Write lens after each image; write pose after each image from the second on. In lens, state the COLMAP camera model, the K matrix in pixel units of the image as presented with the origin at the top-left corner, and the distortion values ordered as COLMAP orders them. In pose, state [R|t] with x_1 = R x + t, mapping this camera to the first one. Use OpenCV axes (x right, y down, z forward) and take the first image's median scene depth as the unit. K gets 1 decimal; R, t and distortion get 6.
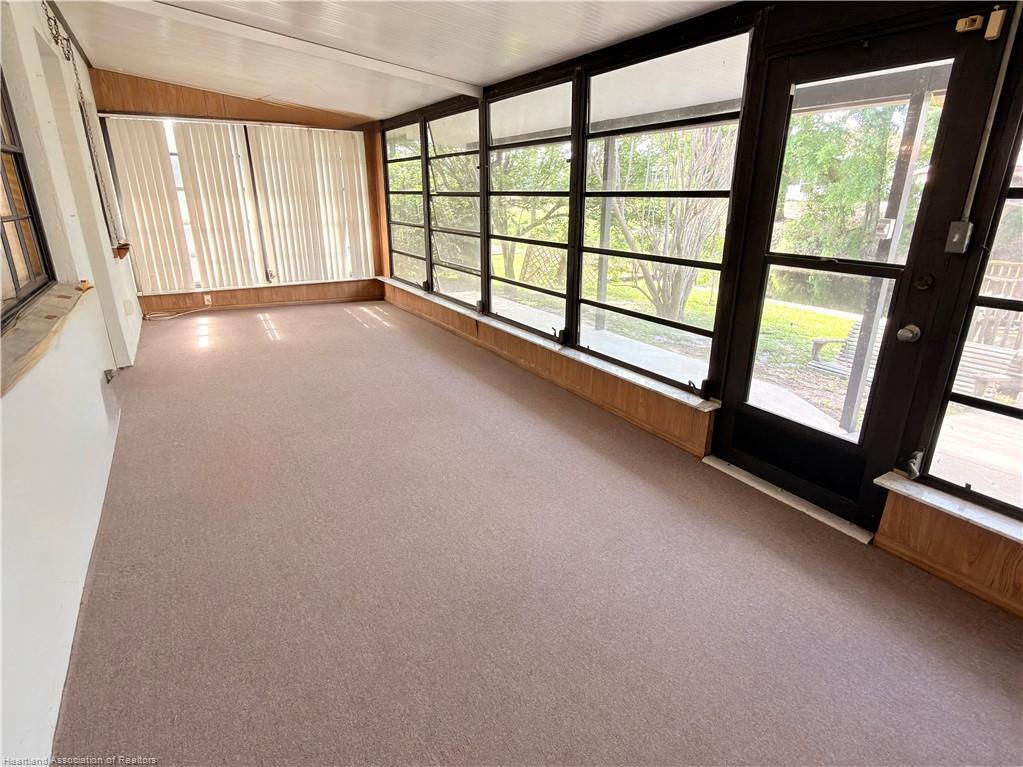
lens RADIAL K [[525.2, 0, 507.9], [0, 525.2, 383.8], [0, 0, 1]] dist [0.002303, -0.000279]
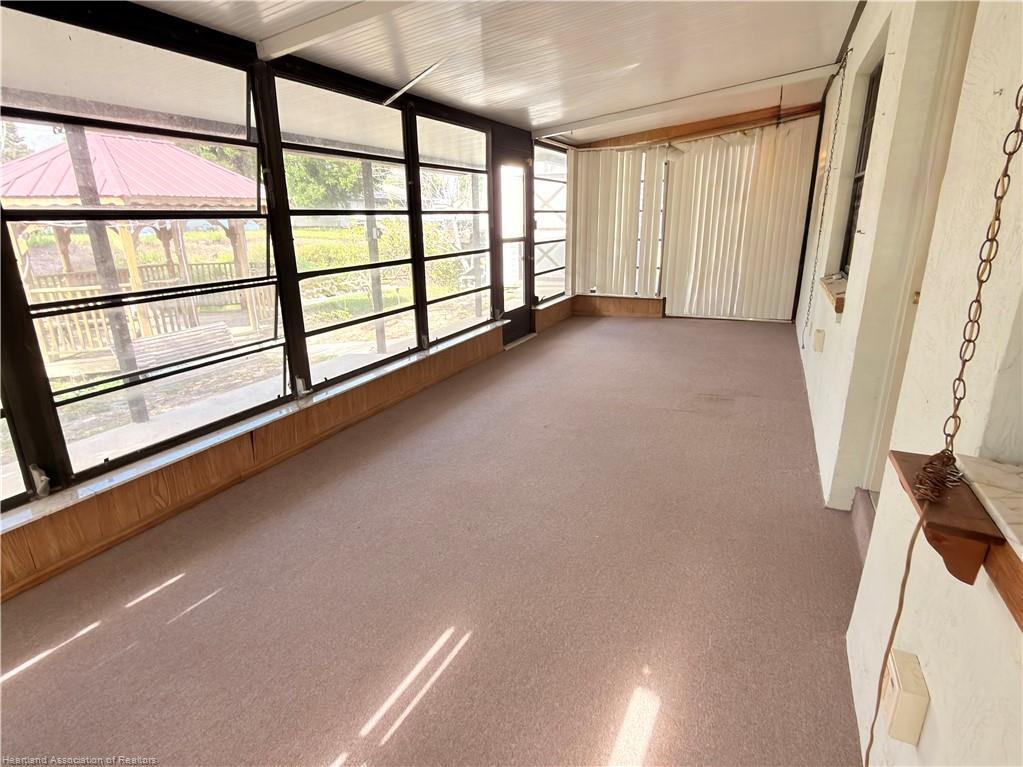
lens RADIAL K [[553.1, 0, 511.5], [0, 553.1, 383.5], [0, 0, 1]] dist [-0.032374, -0.000565]
pose [[-0.557629, -0.250003, 0.791548, -0.978210], [0.280151, 0.840940, 0.462964, -0.525001], [-0.781386, 0.479915, -0.398894, 1.443249]]
